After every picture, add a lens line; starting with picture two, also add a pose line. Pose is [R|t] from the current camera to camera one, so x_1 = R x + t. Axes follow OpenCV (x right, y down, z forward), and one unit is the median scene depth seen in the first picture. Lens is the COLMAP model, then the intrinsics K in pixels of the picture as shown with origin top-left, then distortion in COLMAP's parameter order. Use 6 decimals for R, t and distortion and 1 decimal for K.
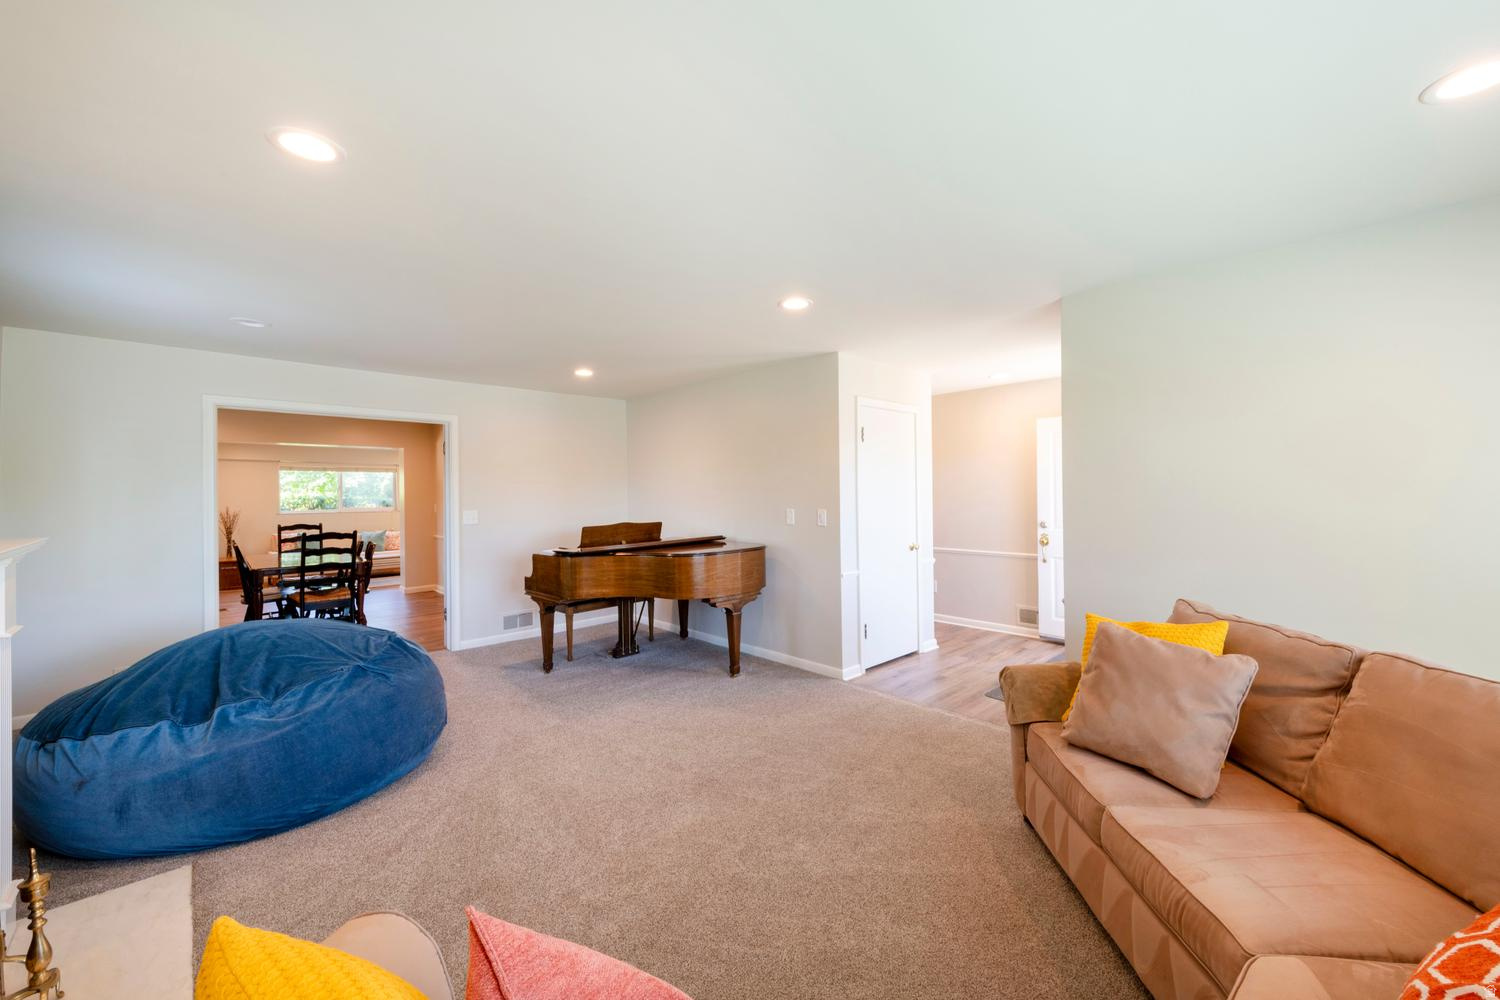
lens RADIAL K [[576.1, 0, 754.2], [0, 576.1, 492.8], [0, 0, 1]] dist [0.000714, -0.000042]
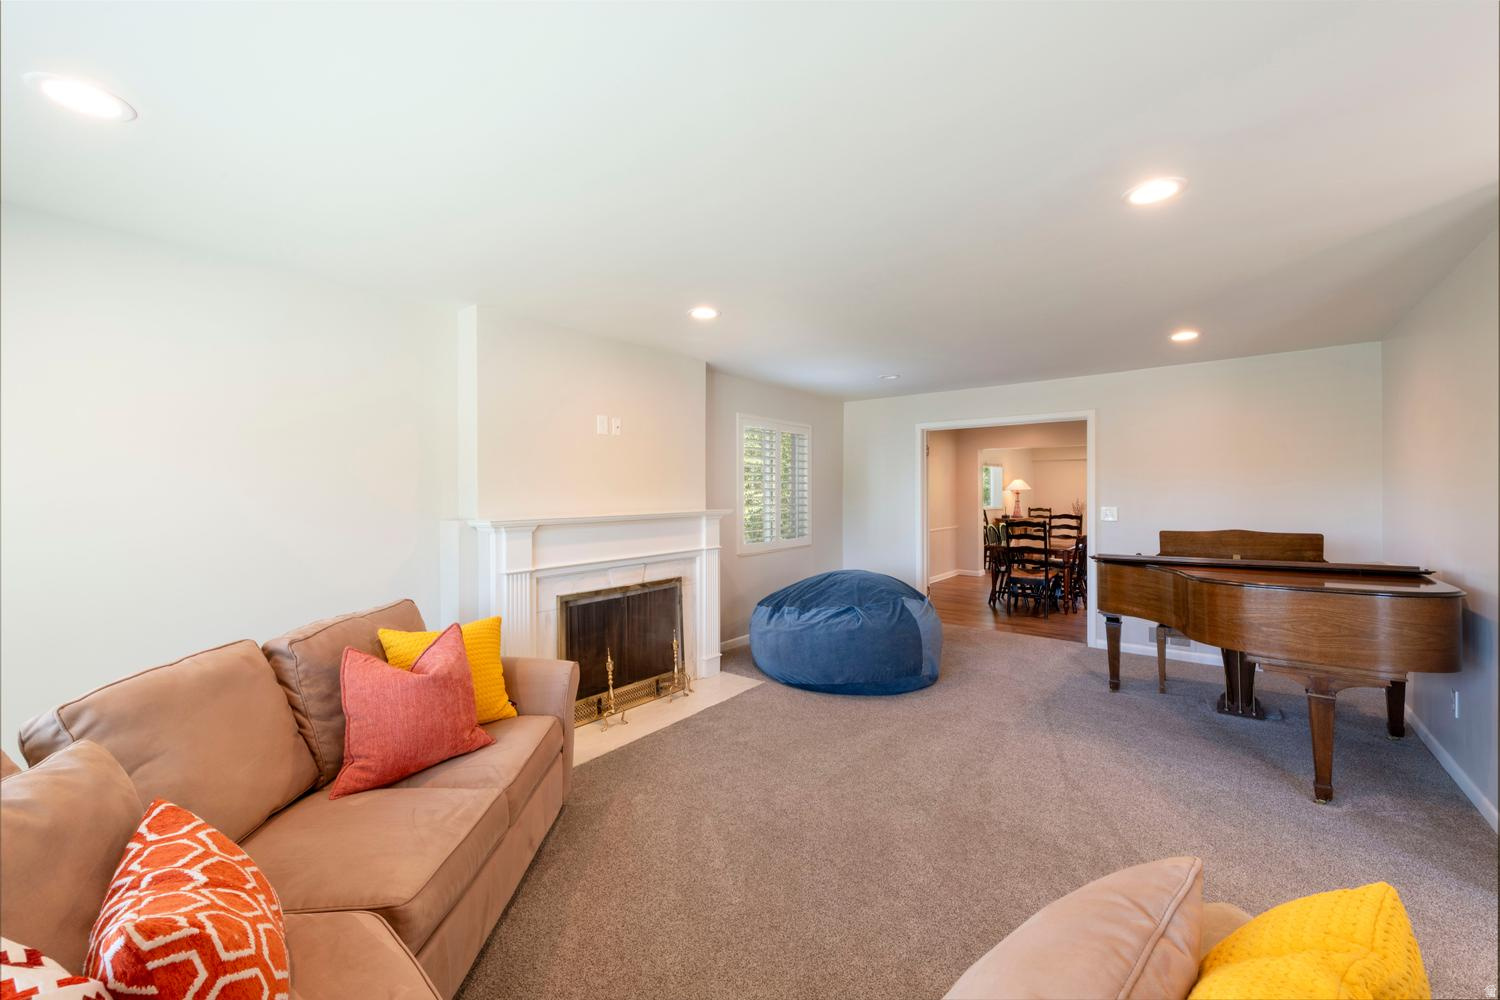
lens RADIAL K [[576.1, 0, 754.2], [0, 576.1, 492.8], [0, 0, 1]] dist [0.000714, -0.000042]
pose [[0.138622, 0.008160, -0.990312, 0.436789], [0.003364, 0.999956, 0.008711, -0.002340], [0.990340, -0.004539, 0.138589, 0.331524]]
